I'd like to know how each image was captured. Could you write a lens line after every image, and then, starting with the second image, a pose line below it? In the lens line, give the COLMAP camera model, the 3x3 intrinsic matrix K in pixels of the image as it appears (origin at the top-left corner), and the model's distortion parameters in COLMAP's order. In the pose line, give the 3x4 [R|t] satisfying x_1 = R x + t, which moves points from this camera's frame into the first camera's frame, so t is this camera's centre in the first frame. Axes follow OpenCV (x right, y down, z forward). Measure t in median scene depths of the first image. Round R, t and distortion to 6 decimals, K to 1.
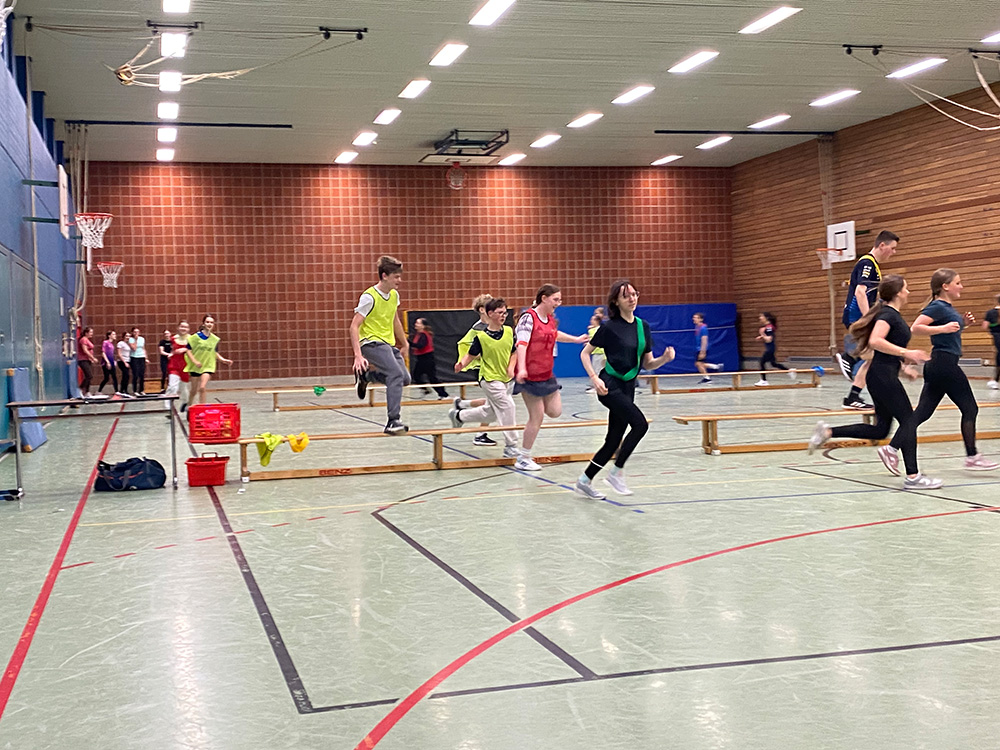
lens RADIAL K [[1386.7, 0, 498.4], [0, 1386.7, 370.9], [0, 0, 1]] dist [0.065632, 0.000000]
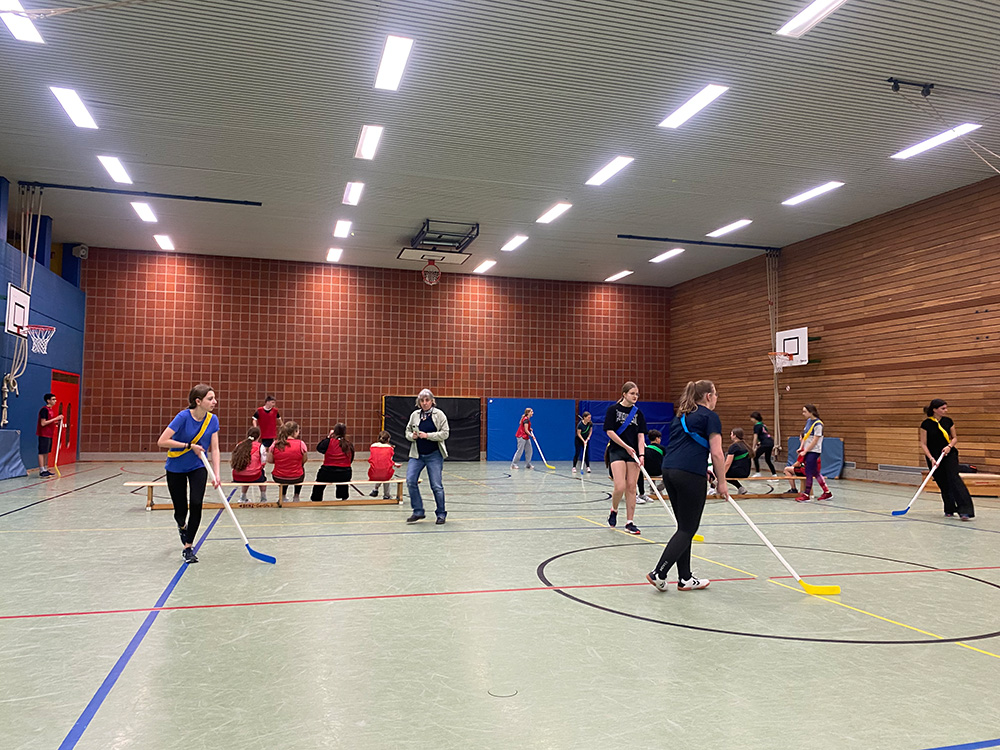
lens RADIAL K [[790.3, 0, 498.4], [0, 790.3, 372.1], [0, 0, 1]] dist [0.070812, -0.044862]
pose [[0.998930, 0.044210, 0.013596, 0.016264], [-0.042869, 0.995308, -0.086745, -0.011122], [-0.017367, 0.086069, 0.996138, 0.366075]]
